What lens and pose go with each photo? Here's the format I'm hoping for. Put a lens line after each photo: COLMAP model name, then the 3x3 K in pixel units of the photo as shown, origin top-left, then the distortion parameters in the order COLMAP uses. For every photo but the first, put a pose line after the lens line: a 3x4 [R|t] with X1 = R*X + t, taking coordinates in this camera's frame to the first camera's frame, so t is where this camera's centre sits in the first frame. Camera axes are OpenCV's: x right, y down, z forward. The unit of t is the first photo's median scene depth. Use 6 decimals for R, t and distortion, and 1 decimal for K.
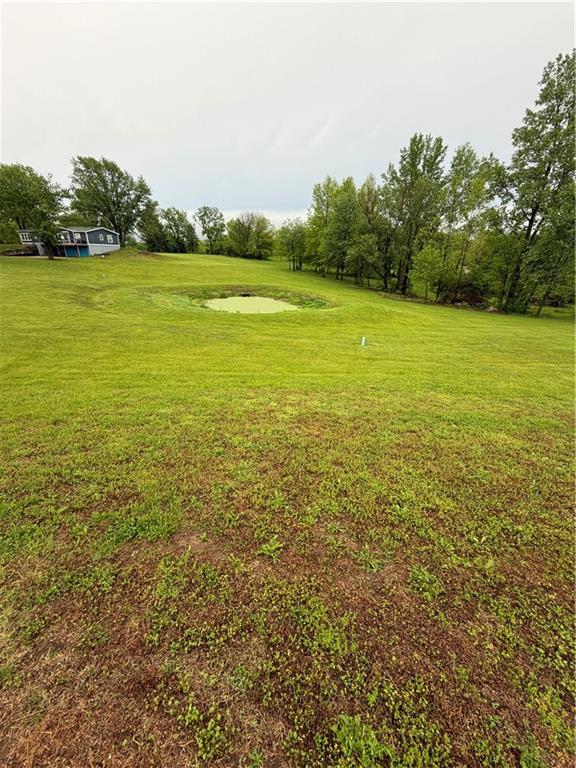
lens RADIAL K [[308.3, 0, 285.1], [0, 308.3, 383.5], [0, 0, 1]] dist [-0.000348, 0.000709]
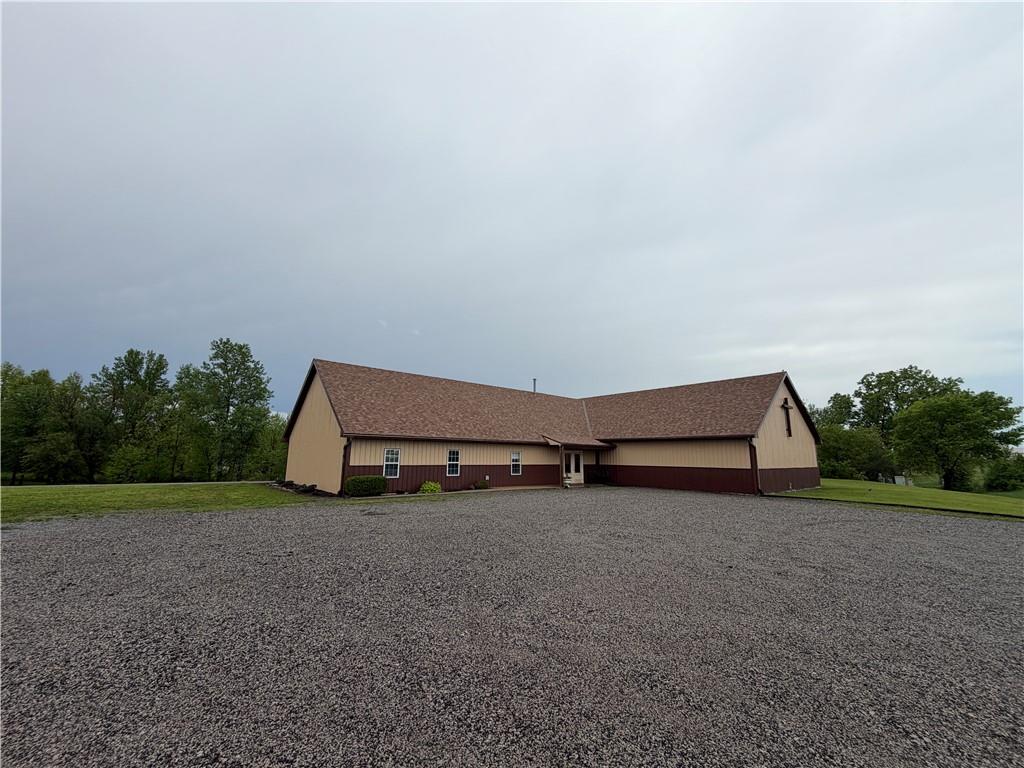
lens RADIAL K [[411.0, 0, 510.2], [0, 411.0, 380.1], [0, 0, 1]] dist [-0.000348, 0.000709]
pose [[0.554590, 0.142006, 0.819917, -0.007336], [0.327130, 0.868790, -0.371740, 0.237582], [-0.765125, 0.474383, 0.435367, -0.548055]]
